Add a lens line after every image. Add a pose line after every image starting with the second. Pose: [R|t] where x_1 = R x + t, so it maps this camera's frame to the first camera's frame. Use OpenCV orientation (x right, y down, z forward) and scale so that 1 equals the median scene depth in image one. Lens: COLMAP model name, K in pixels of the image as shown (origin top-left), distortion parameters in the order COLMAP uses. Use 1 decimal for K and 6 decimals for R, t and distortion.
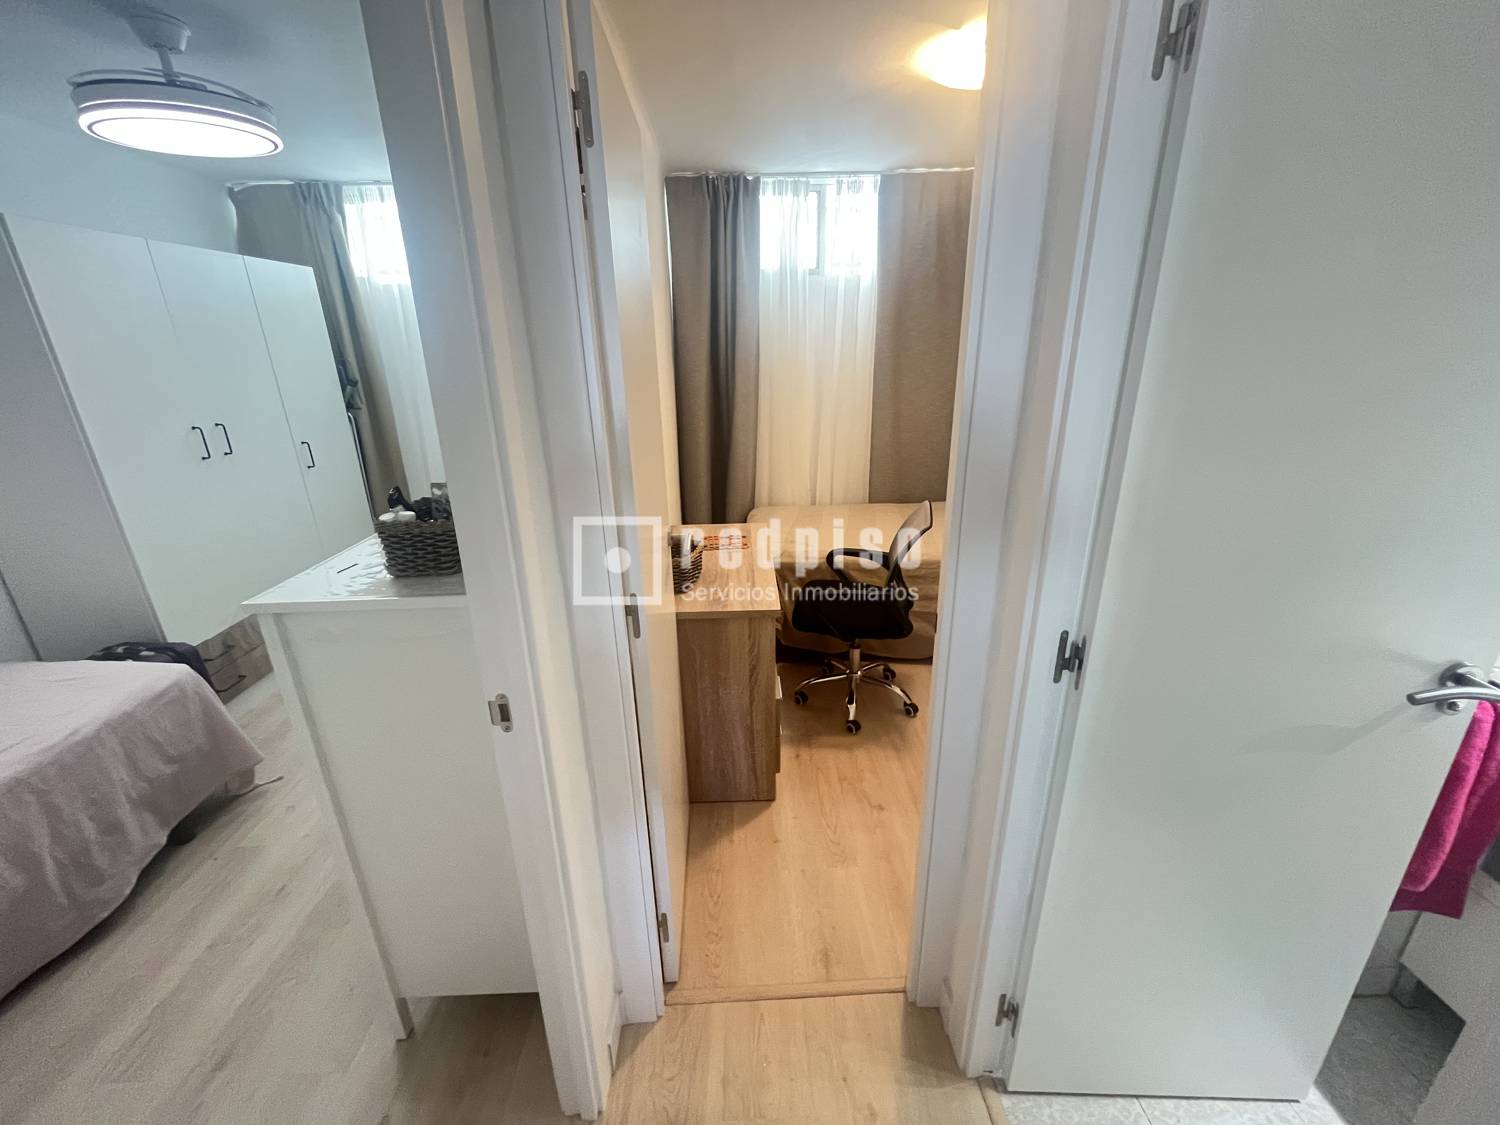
lens RADIAL K [[607.8, 0, 748.4], [0, 607.8, 562.1], [0, 0, 1]] dist [0.000021, -0.000822]
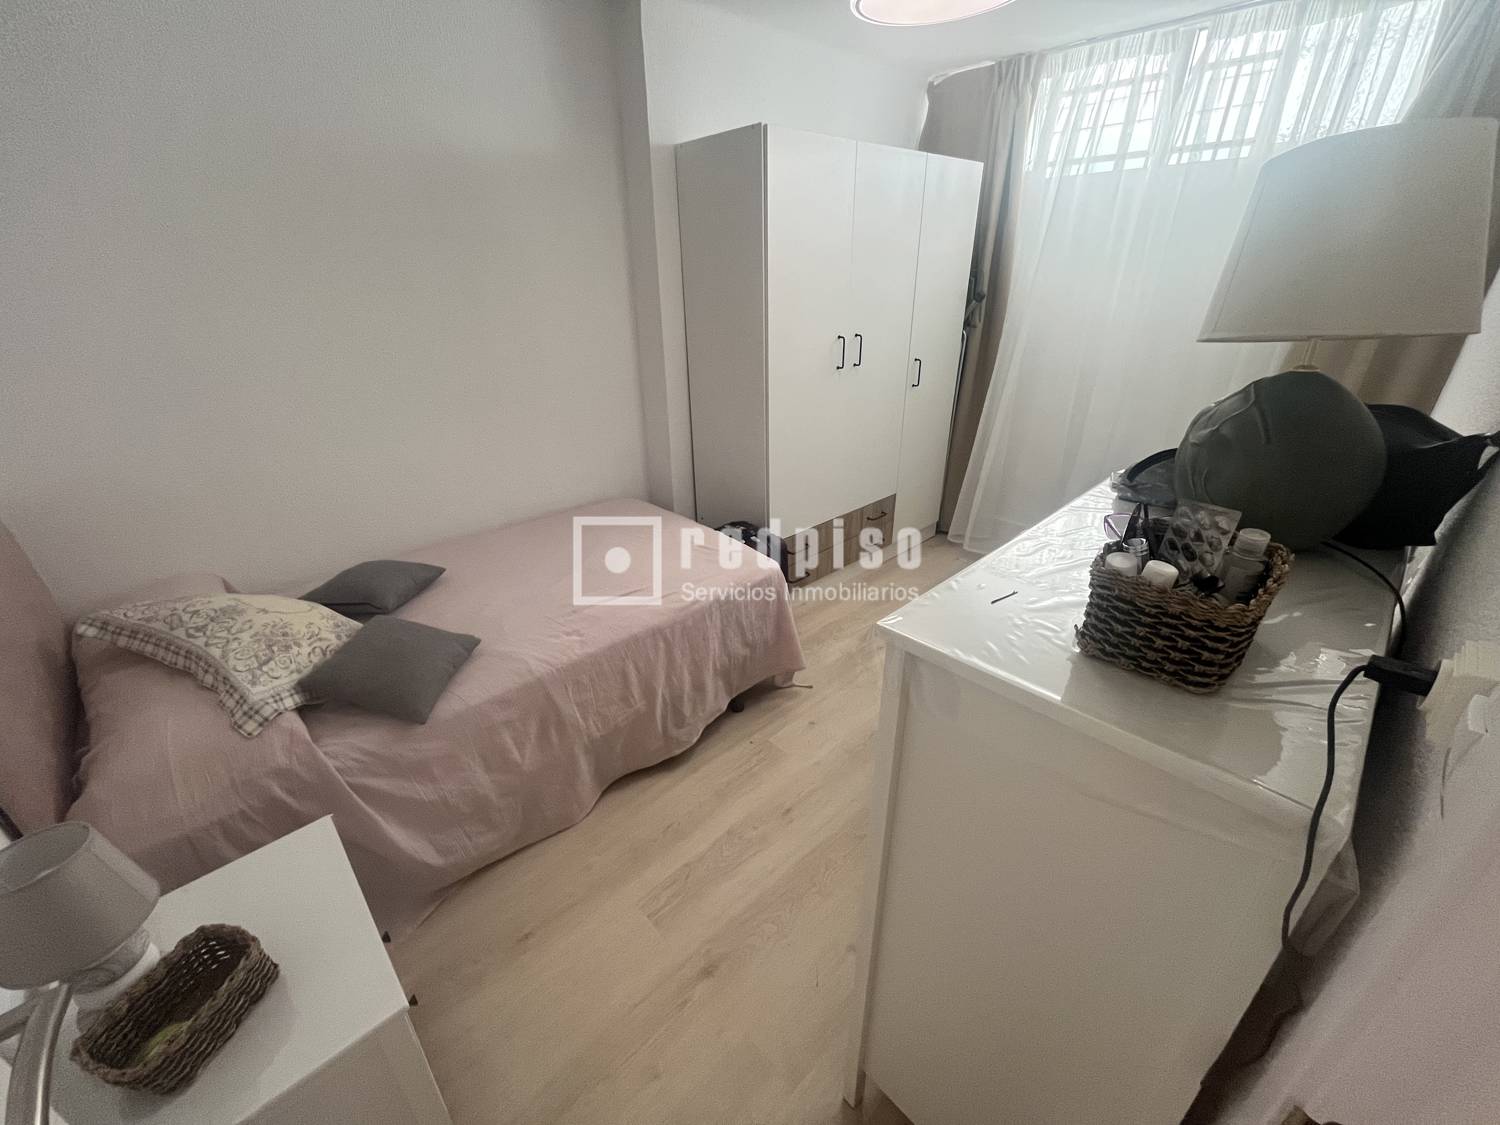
lens RADIAL K [[607.8, 0, 752.9], [0, 607.8, 560.7], [0, 0, 1]] dist [0.000021, -0.000822]
pose [[0.673322, 0.329742, -0.661746, -0.276694], [-0.248749, 0.943893, 0.217233, -0.068222], [0.696248, 0.018340, 0.717567, 0.222199]]
